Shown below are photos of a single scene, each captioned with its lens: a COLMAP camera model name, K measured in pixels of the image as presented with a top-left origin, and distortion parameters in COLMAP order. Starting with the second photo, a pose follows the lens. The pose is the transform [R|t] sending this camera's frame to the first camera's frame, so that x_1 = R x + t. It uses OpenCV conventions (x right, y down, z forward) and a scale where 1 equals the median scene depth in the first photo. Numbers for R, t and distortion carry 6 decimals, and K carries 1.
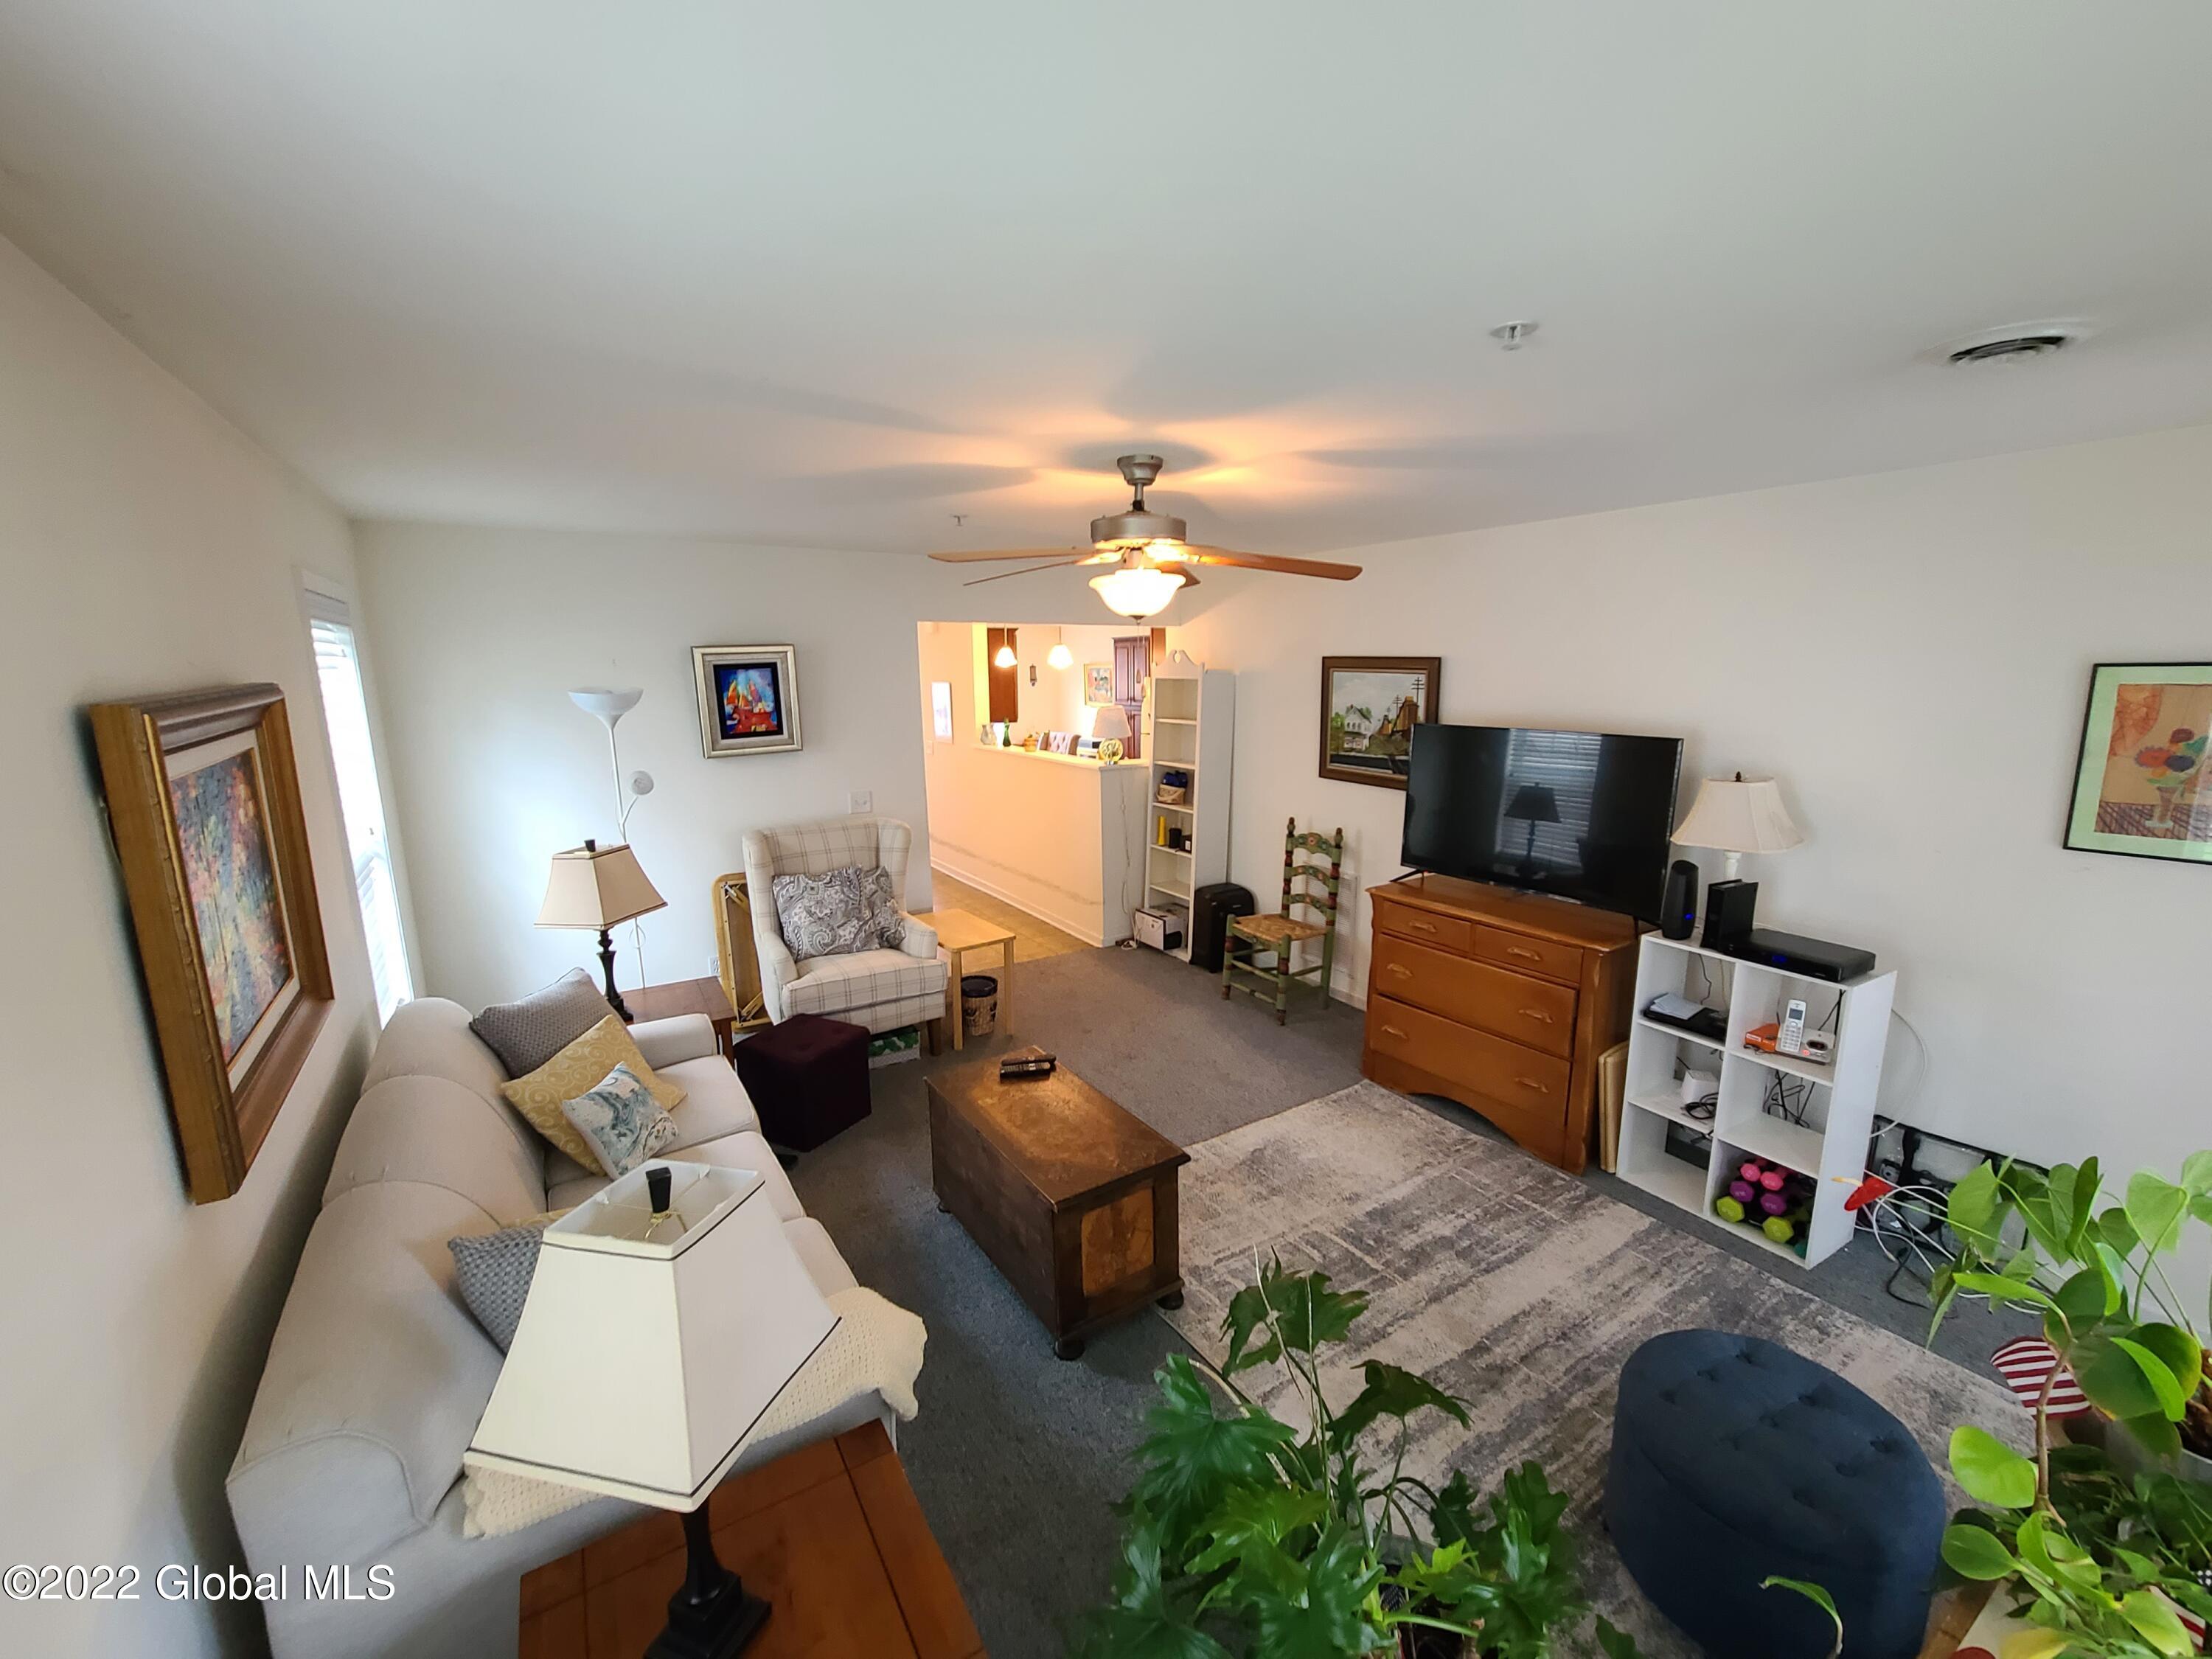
lens RADIAL K [[909.6, 0, 1106.0], [0, 909.6, 829.5], [0, 0, 1]] dist [-0.001222, -0.000139]
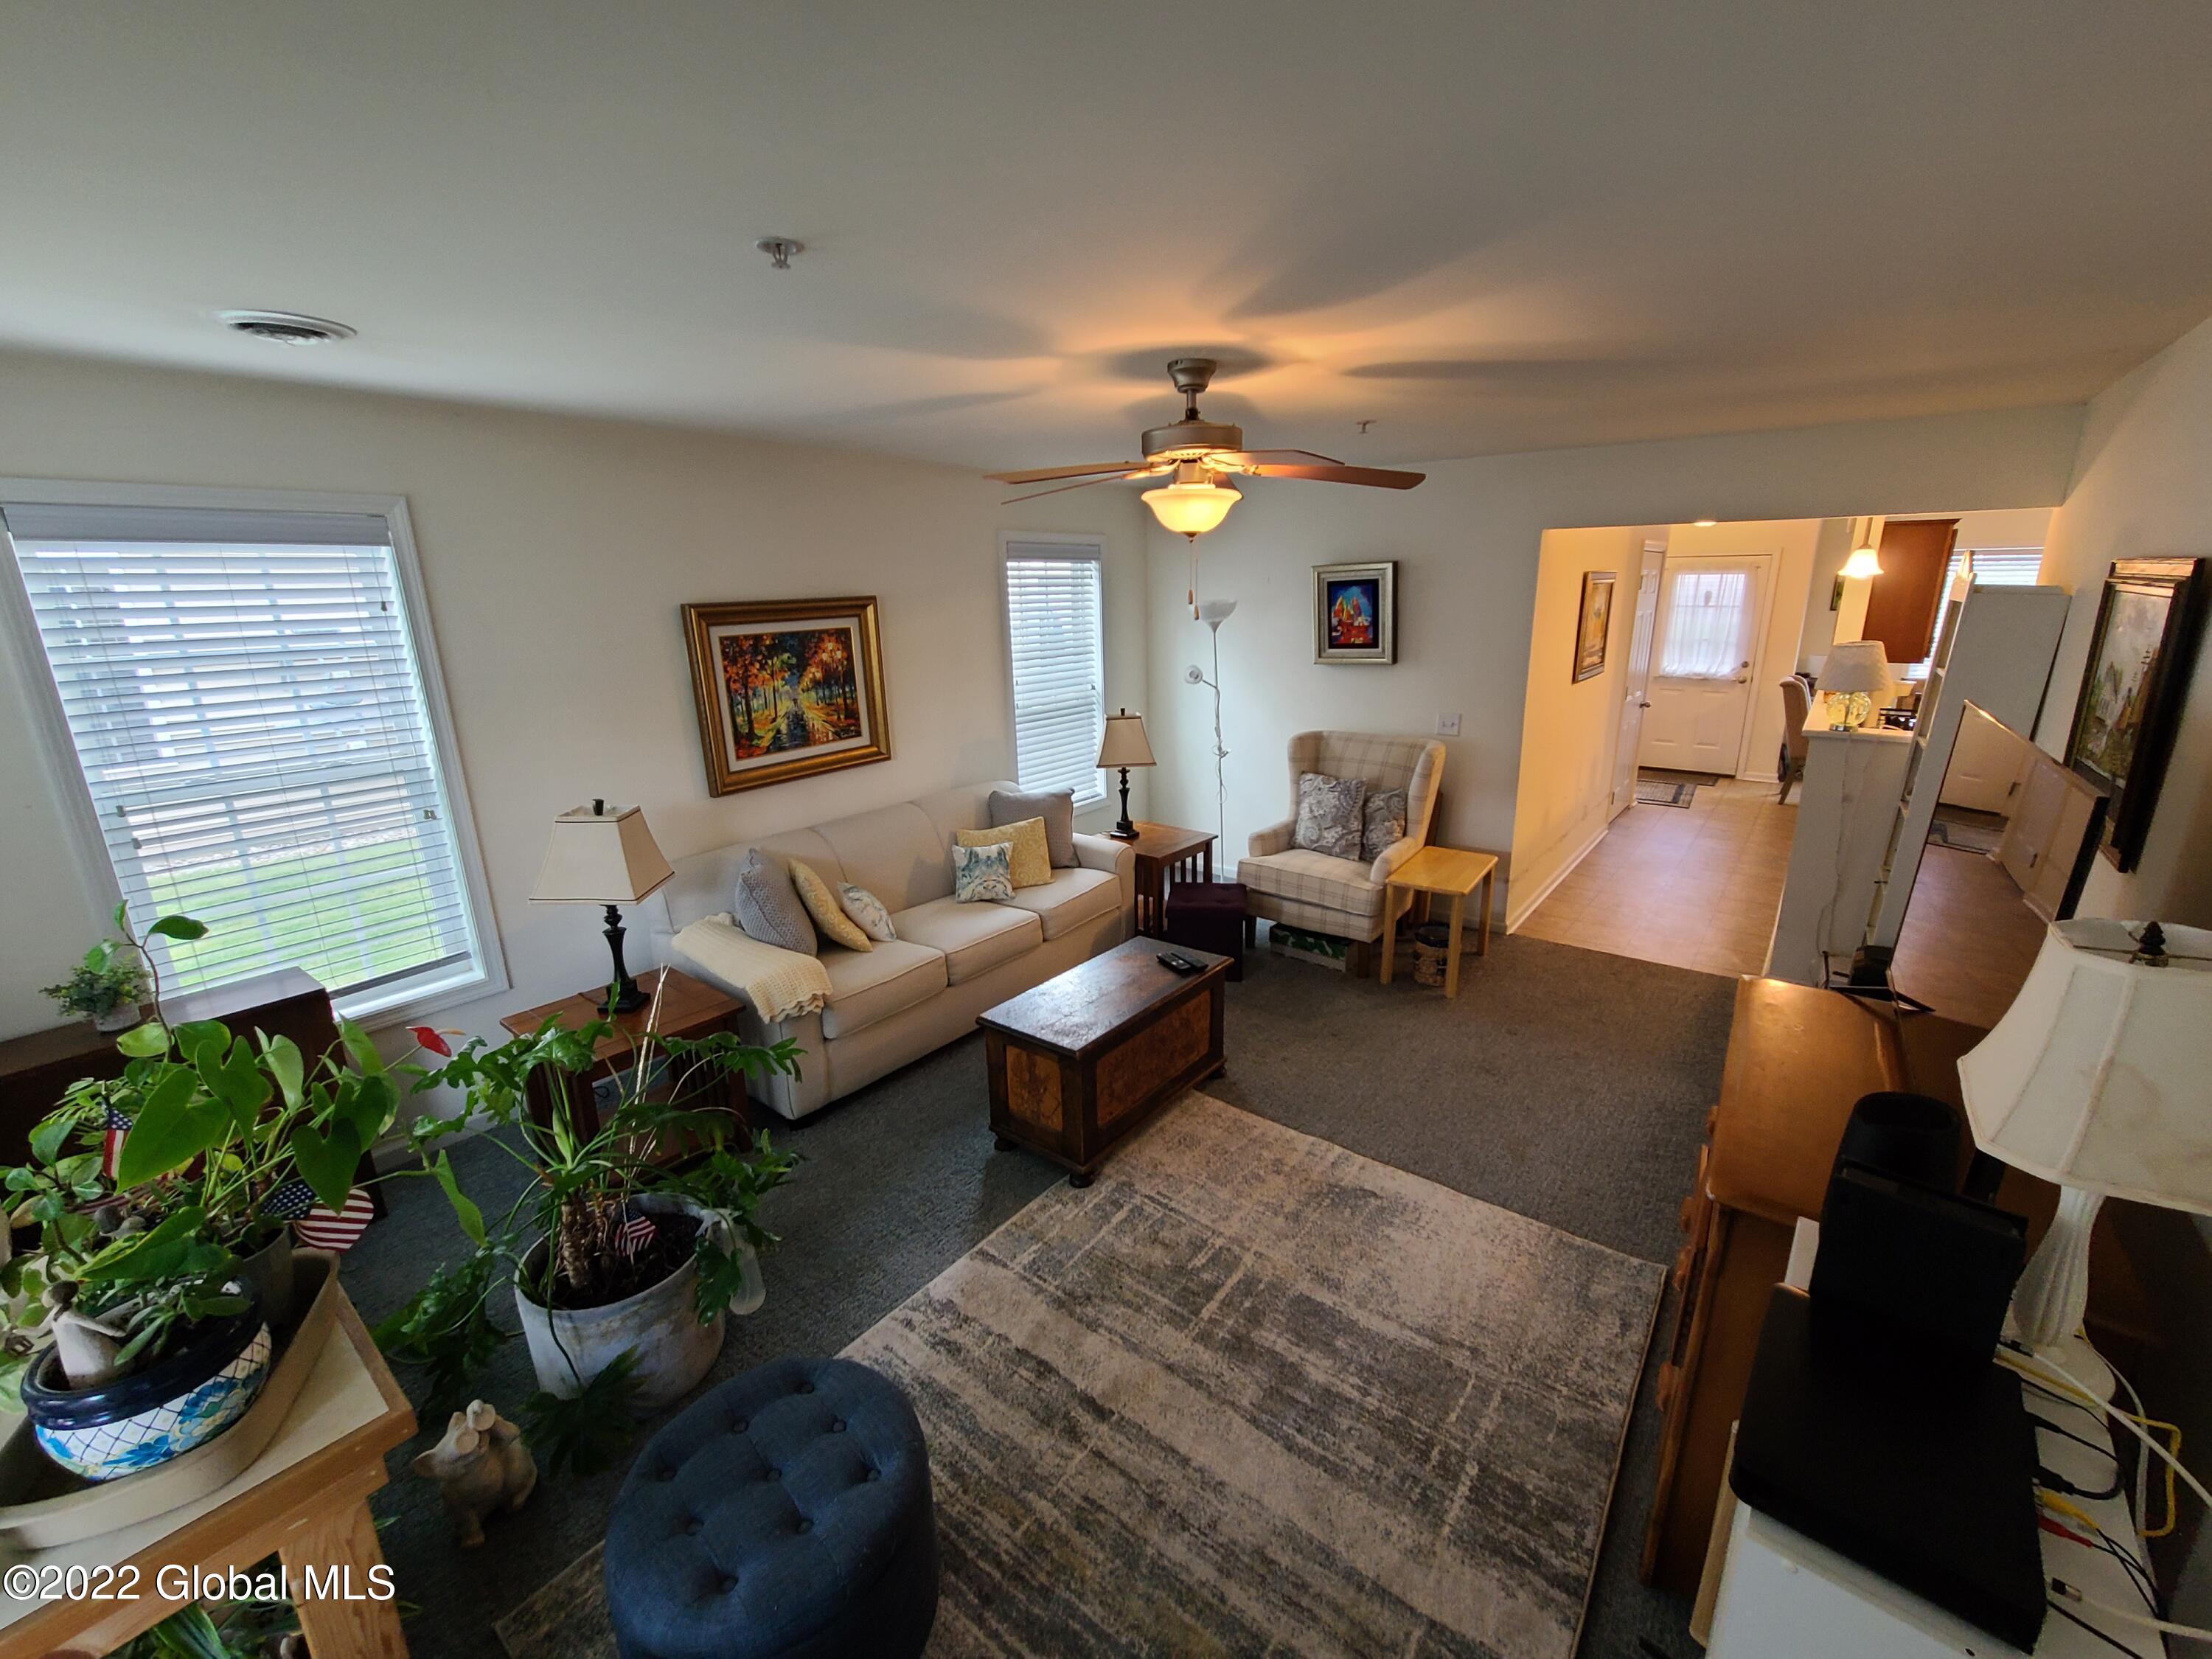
lens RADIAL K [[900.3, 0, 1122.6], [0, 900.3, 830.0], [0, 0, 1]] dist [-0.002216, -0.000348]
pose [[0.340327, 0.246783, -0.907345, 0.584986], [-0.159773, 0.966091, 0.202833, -0.068846], [0.926634, 0.075940, 0.368216, 0.375929]]
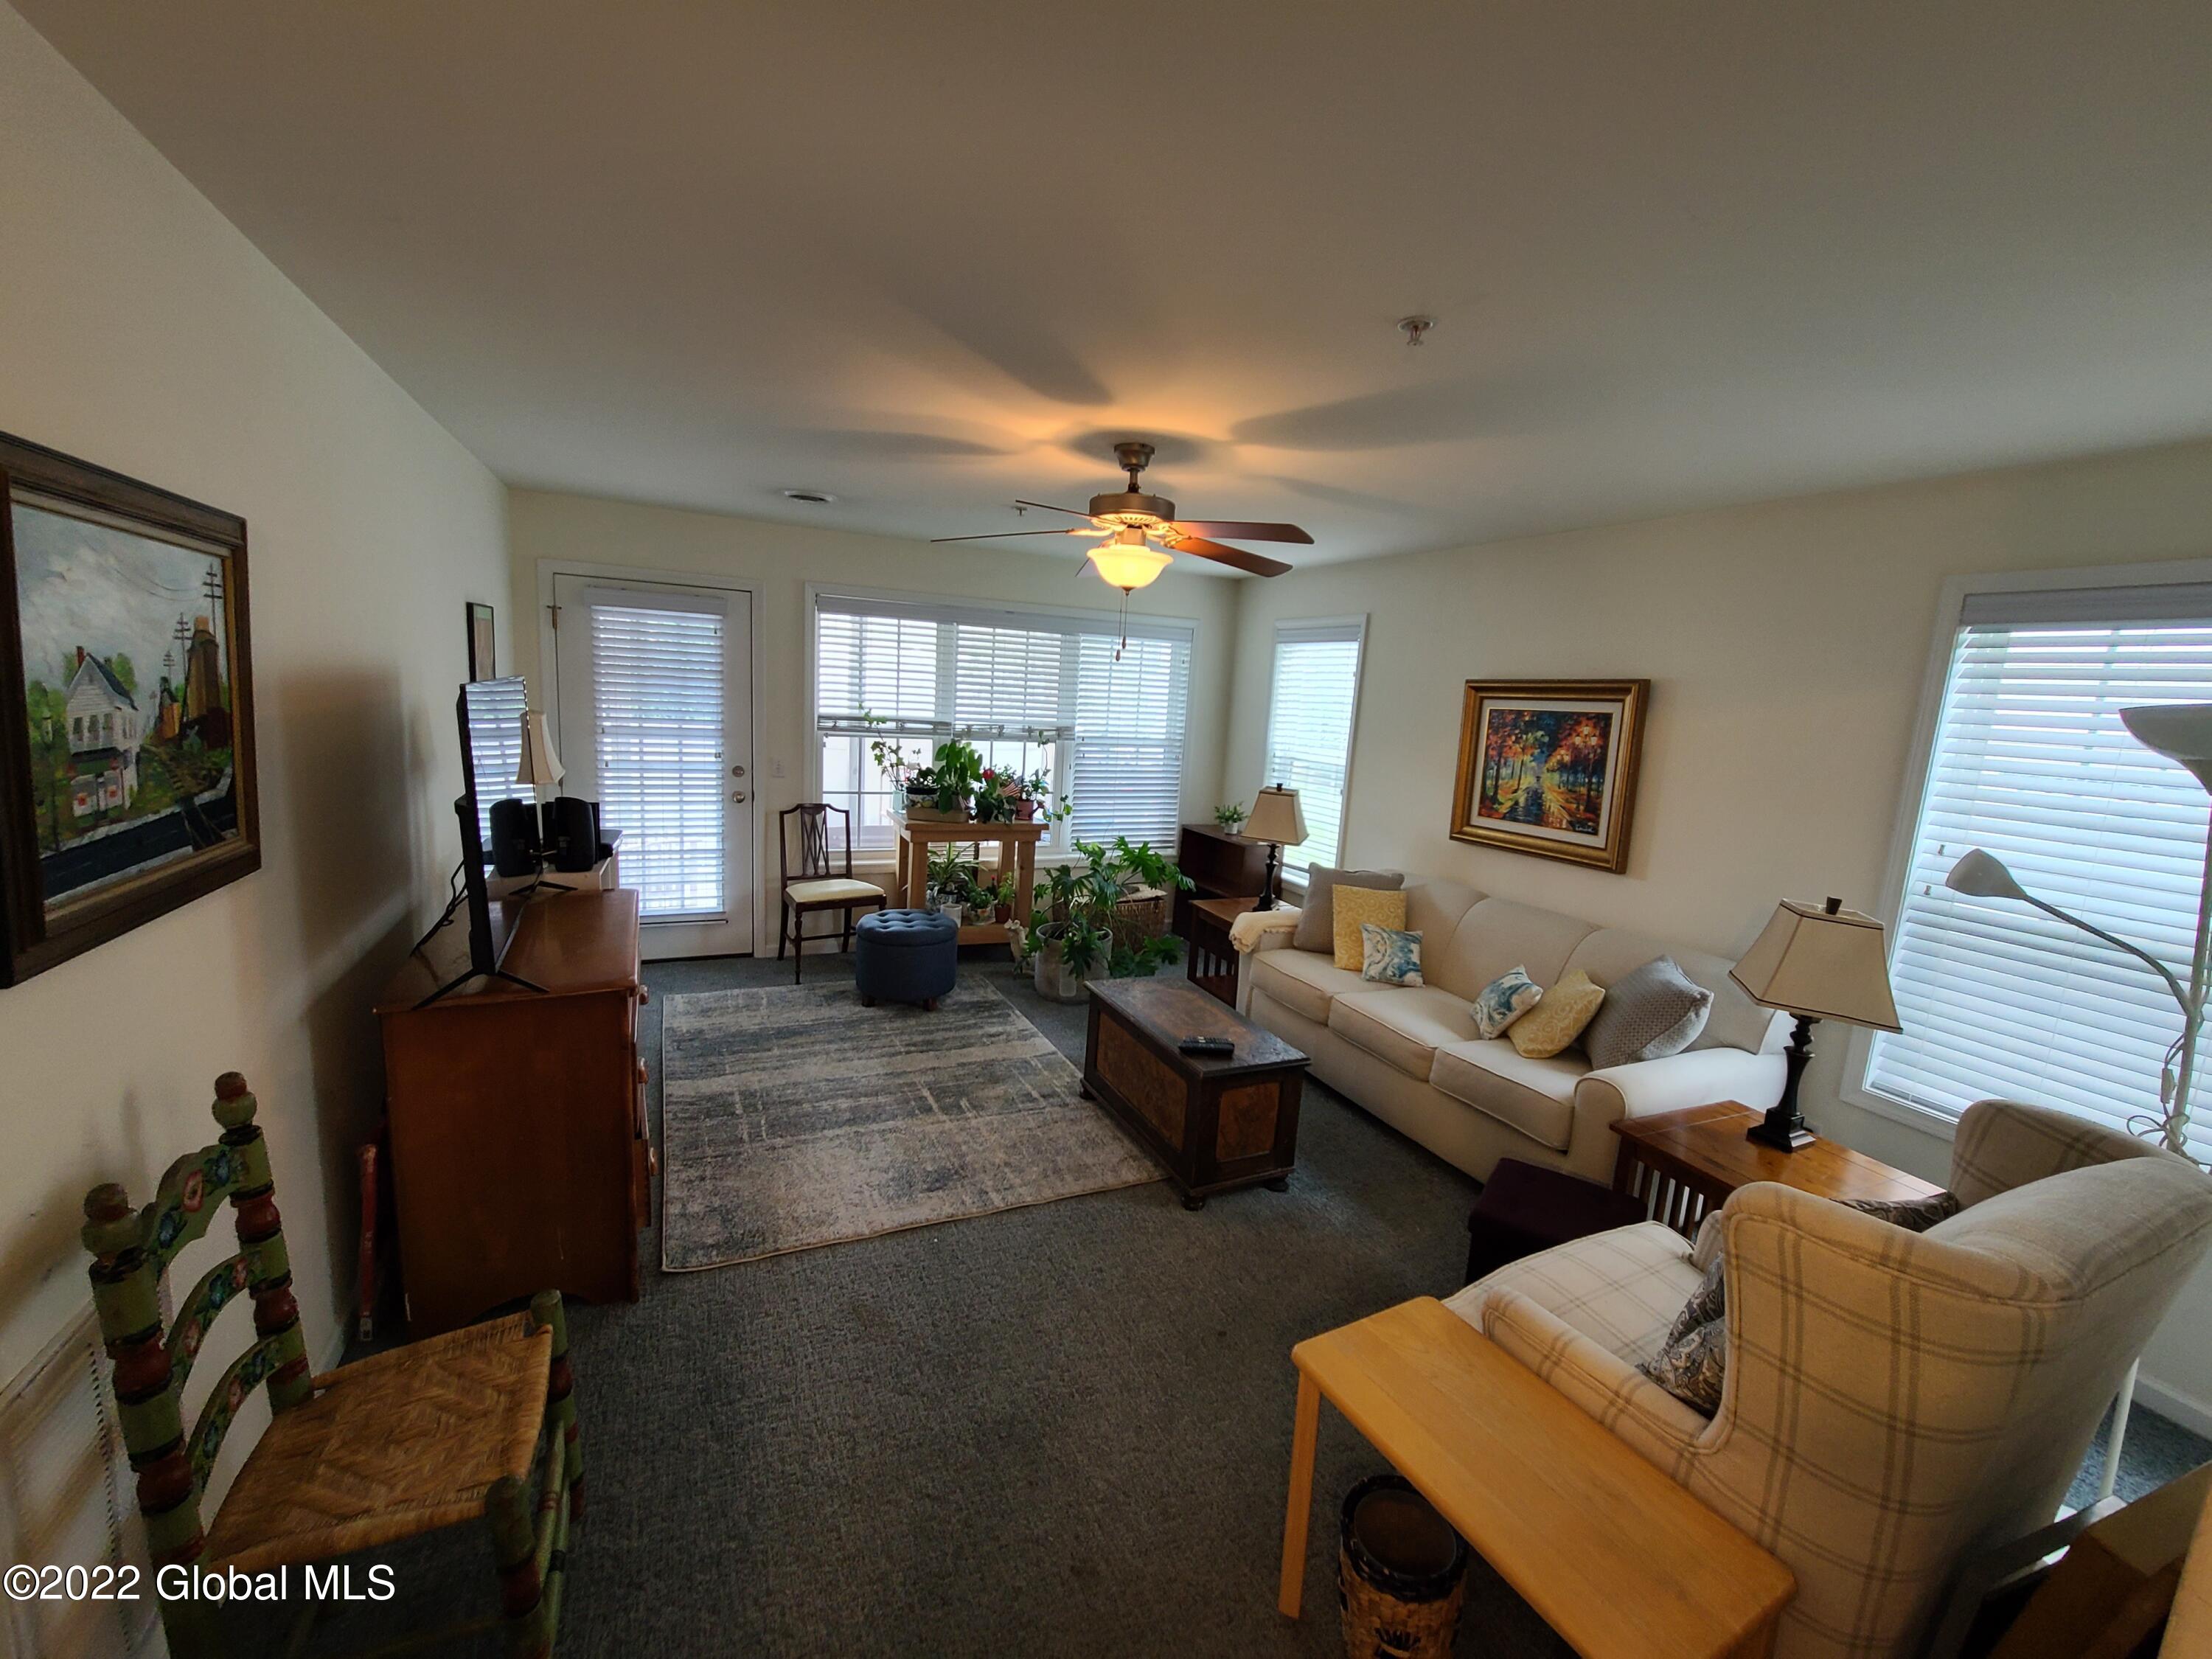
lens RADIAL K [[900.3, 0, 1122.6], [0, 900.3, 830.0], [0, 0, 1]] dist [-0.002216, -0.000348]
pose [[-0.991998, -0.070053, 0.105040, -0.059348], [-0.031630, 0.943312, 0.330397, -0.195512], [-0.122231, 0.324431, -0.937979, 1.310737]]
